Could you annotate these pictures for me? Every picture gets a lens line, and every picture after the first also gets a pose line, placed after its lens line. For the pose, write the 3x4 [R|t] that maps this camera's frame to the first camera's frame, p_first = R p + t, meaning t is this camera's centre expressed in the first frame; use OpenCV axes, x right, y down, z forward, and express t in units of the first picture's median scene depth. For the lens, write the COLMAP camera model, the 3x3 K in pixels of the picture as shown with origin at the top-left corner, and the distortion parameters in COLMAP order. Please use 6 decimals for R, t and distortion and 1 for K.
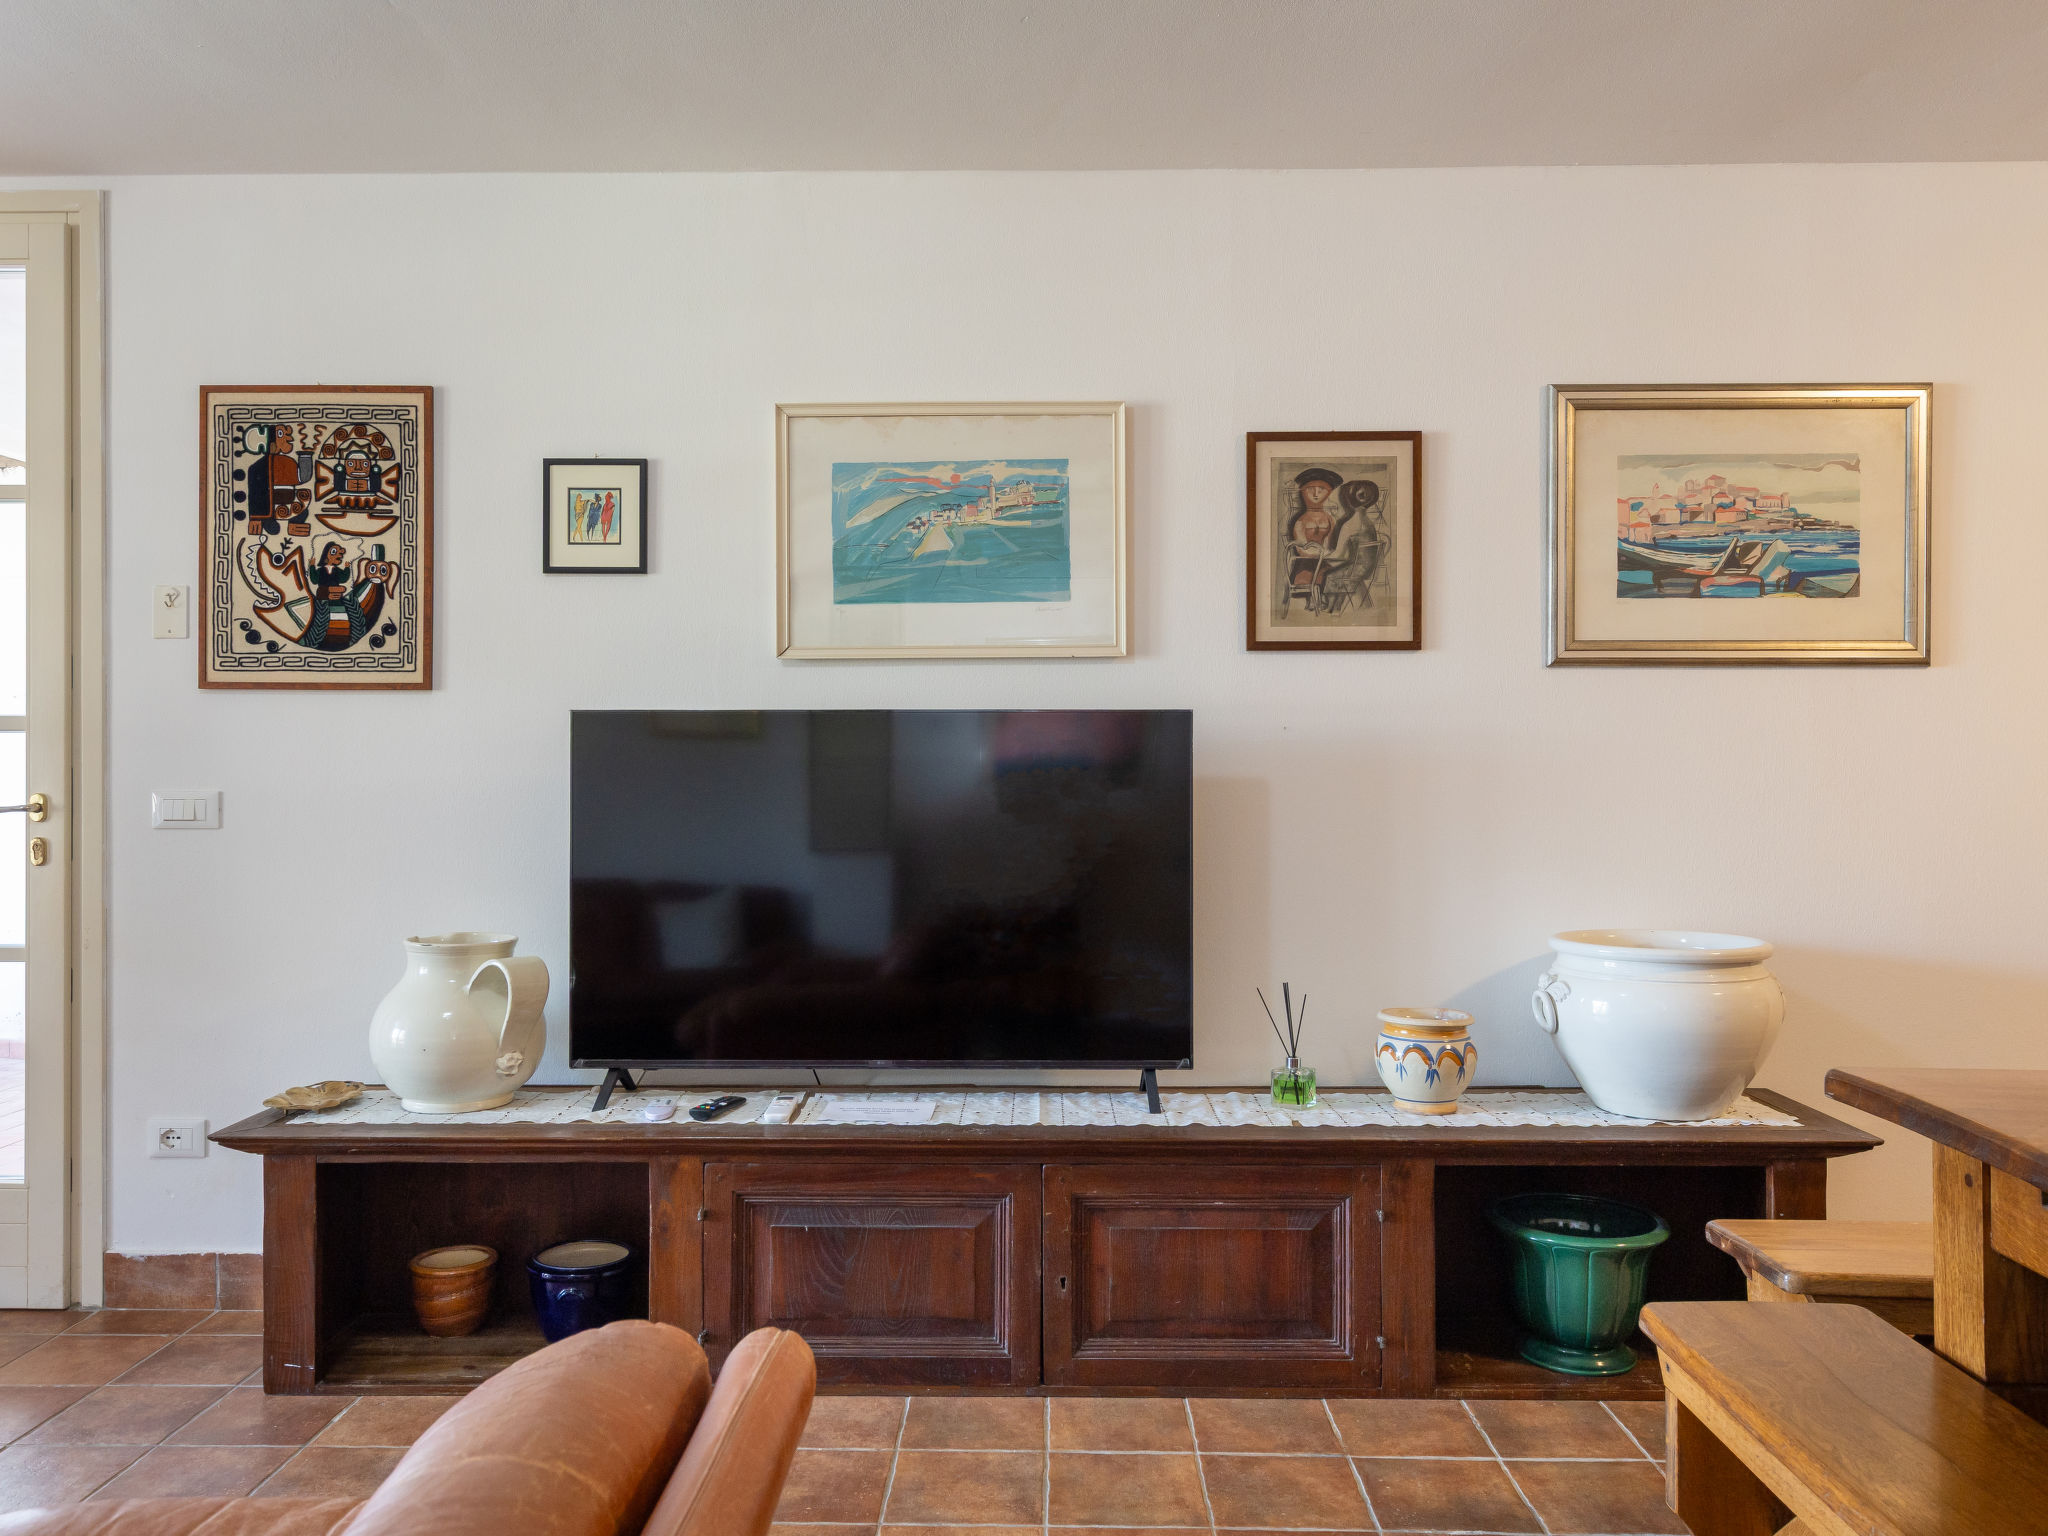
lens RADIAL K [[1526.3, 0, 1024.0], [0, 1526.3, 768.0], [0, 0, 1]] dist [0.021869, -0.000155]
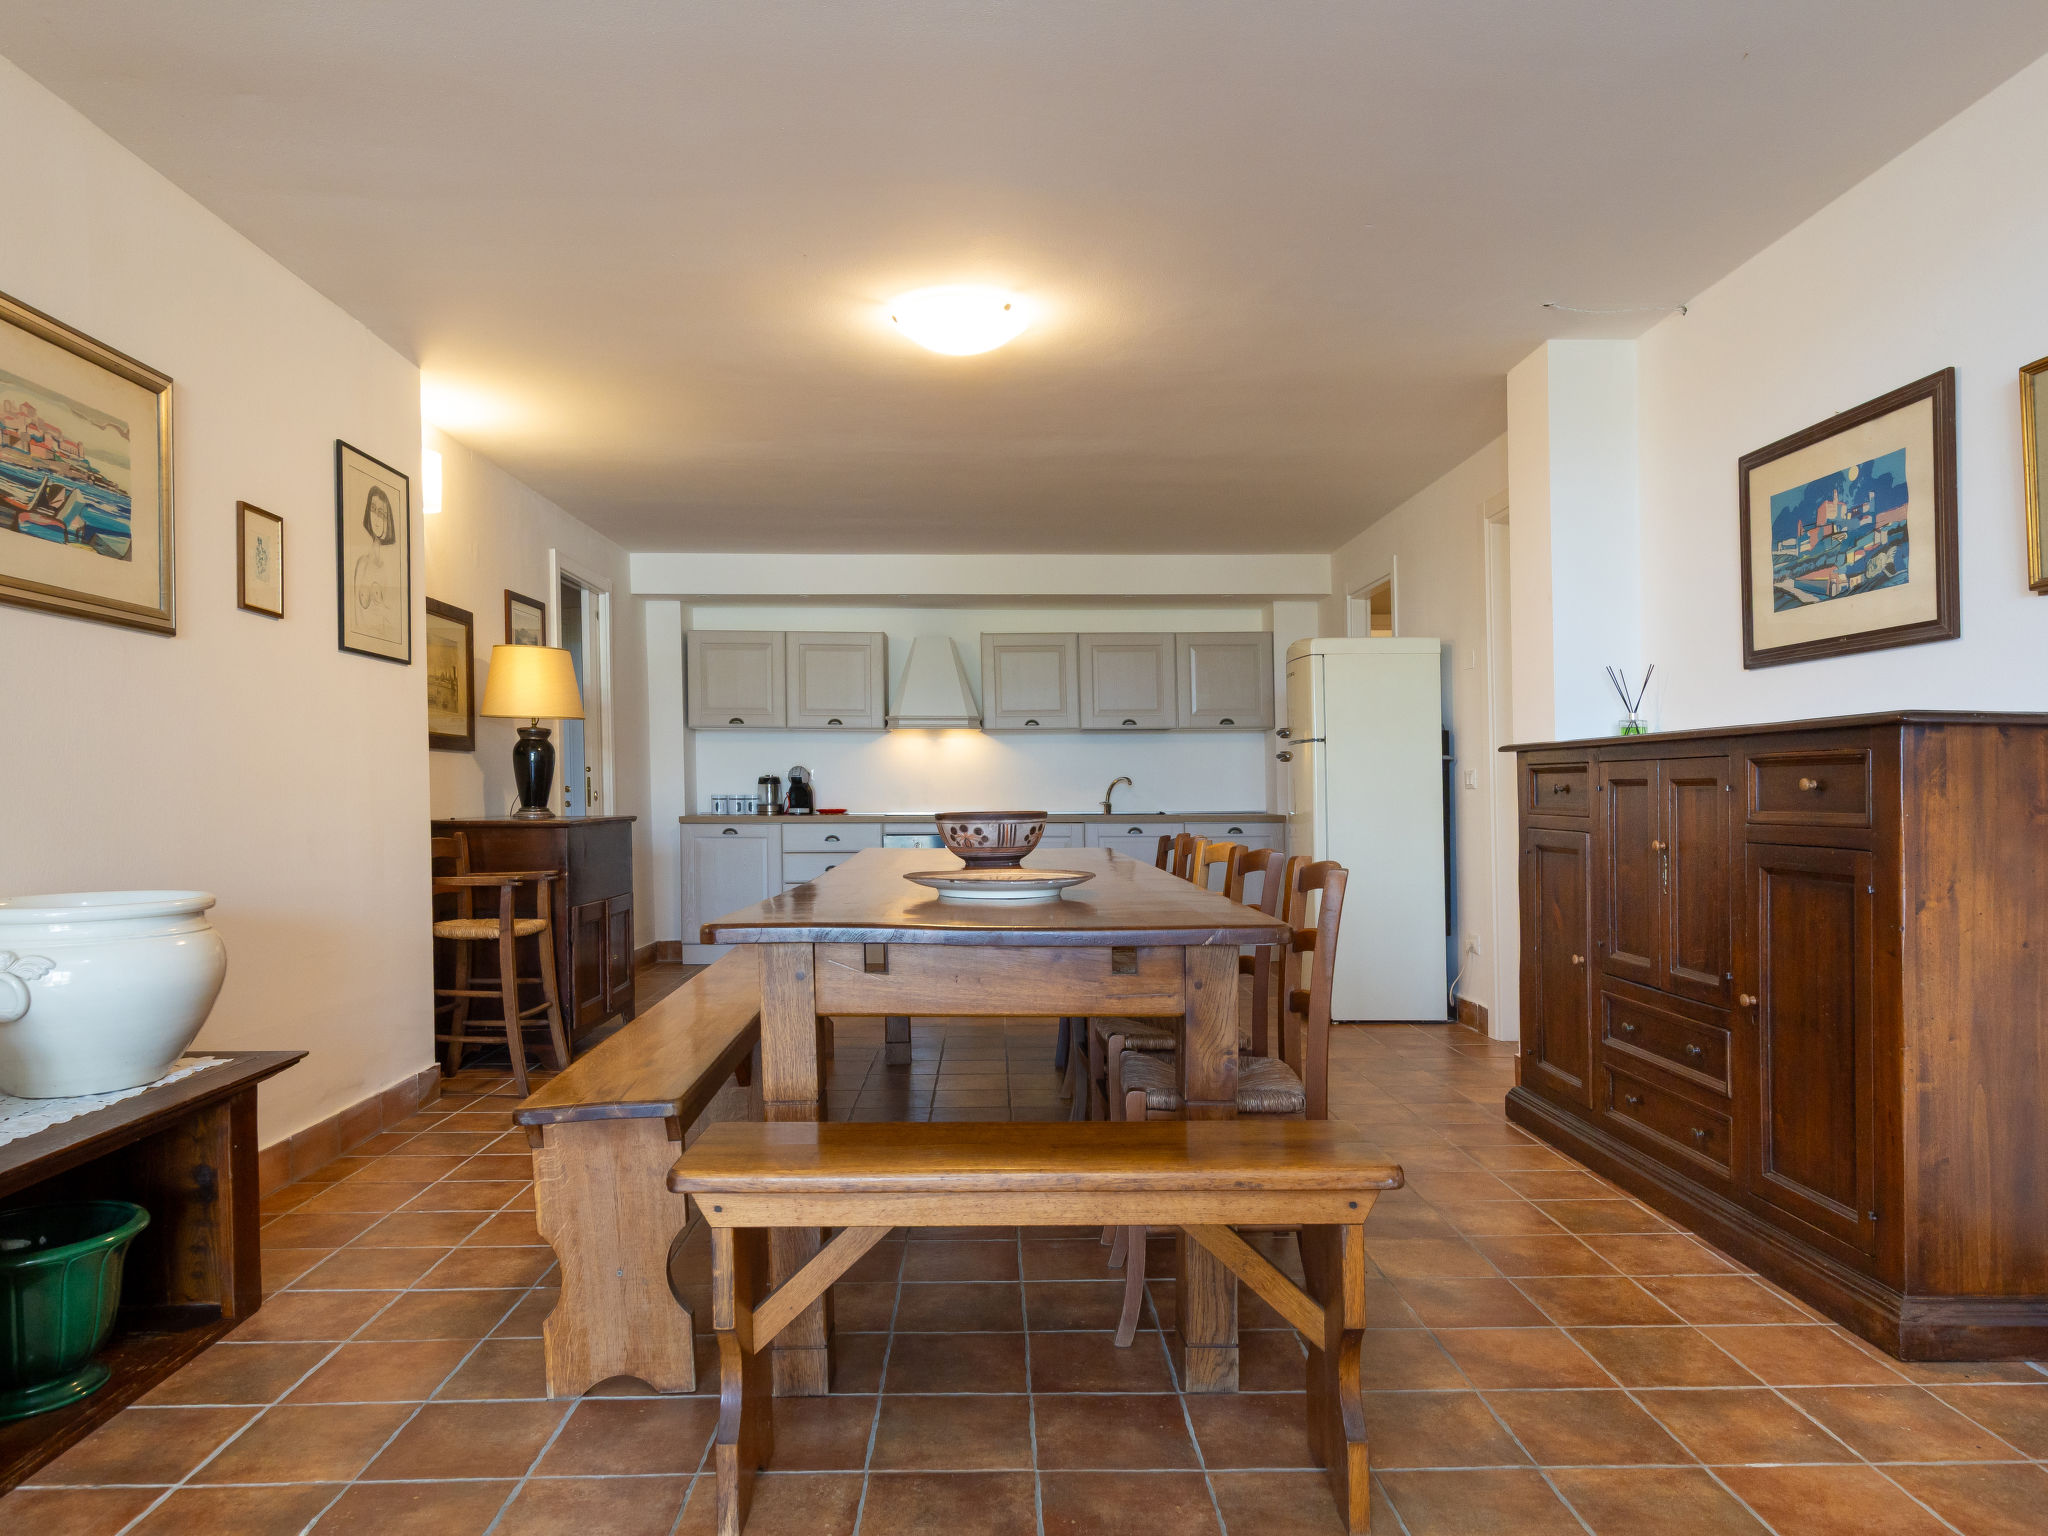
lens RADIAL K [[1354.3, 0, 1025.5], [0, 1354.3, 761.9], [0, 0, 1]] dist [0.005413, -0.001437]
pose [[-0.053040, 0.025687, 0.998262, -0.394605], [0.002961, 0.999669, -0.025566, 0.048147], [-0.998588, 0.001600, -0.053099, 0.445844]]
